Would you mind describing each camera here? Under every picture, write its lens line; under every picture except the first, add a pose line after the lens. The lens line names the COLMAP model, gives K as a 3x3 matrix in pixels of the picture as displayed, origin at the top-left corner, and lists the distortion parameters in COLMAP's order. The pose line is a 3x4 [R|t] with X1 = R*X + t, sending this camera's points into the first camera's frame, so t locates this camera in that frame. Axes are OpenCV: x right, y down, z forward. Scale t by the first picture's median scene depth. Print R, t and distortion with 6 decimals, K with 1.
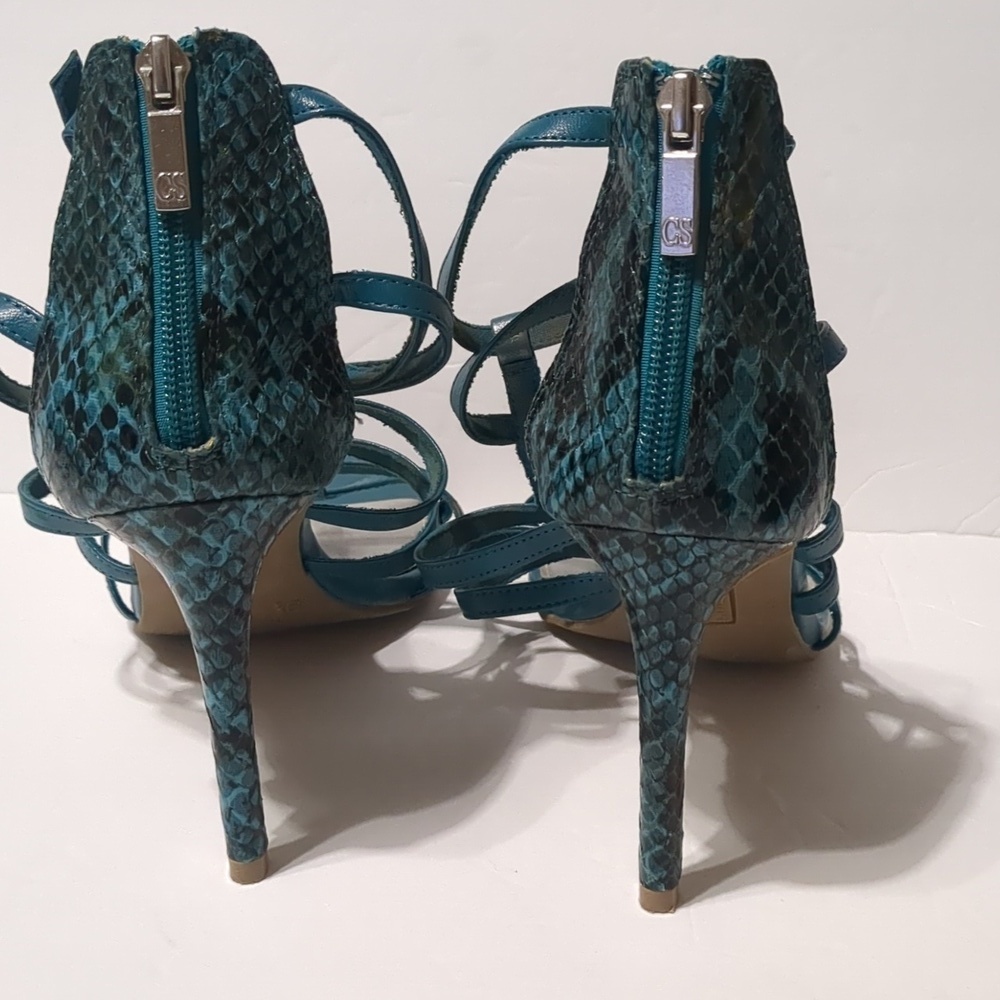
lens RADIAL K [[1836.0, 0, 500.0], [0, 1836.0, 500.0], [0, 0, 1]] dist [0.170667, -0.717788]
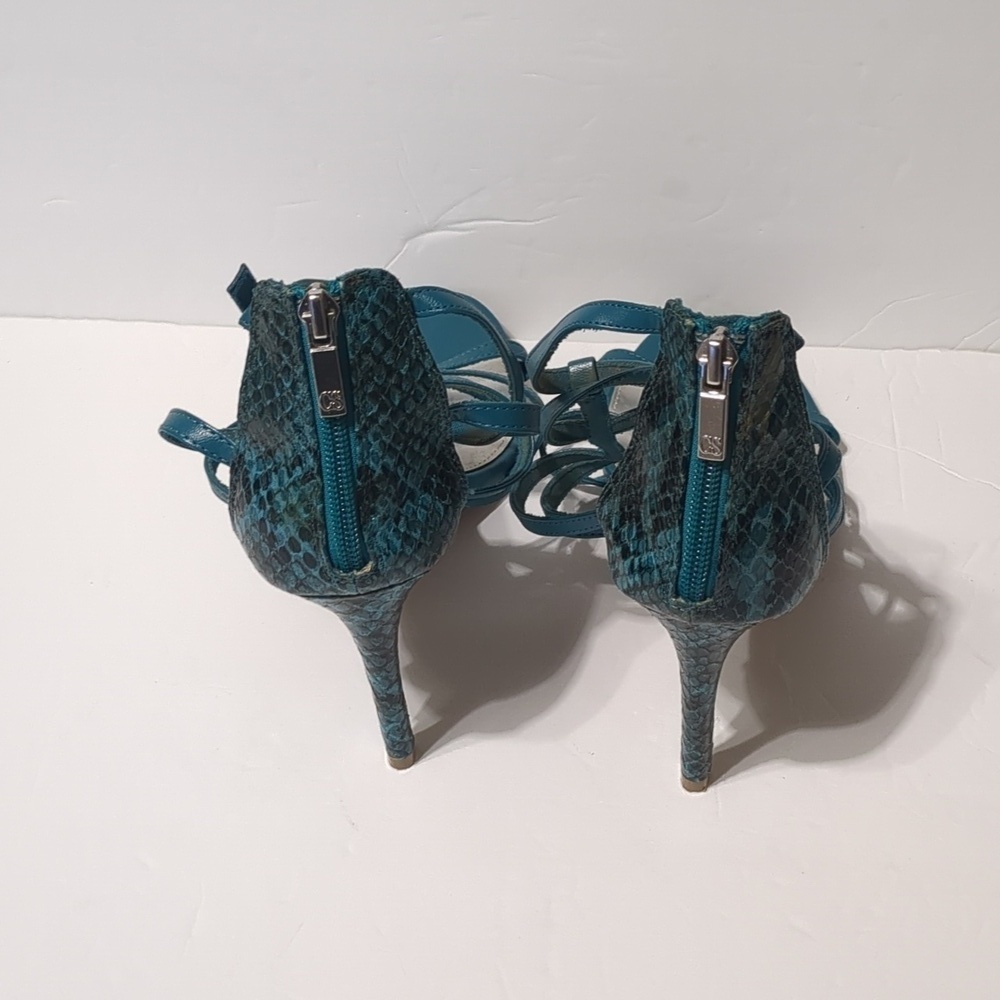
lens RADIAL K [[1836.0, 0, 500.0], [0, 1836.0, 500.0], [0, 0, 1]] dist [0.170667, -0.717788]
pose [[0.999172, -0.015917, -0.037430, -0.007109], [0.029090, 0.922829, 0.384109, -0.597833], [0.028428, -0.384880, 0.922529, -0.244733]]
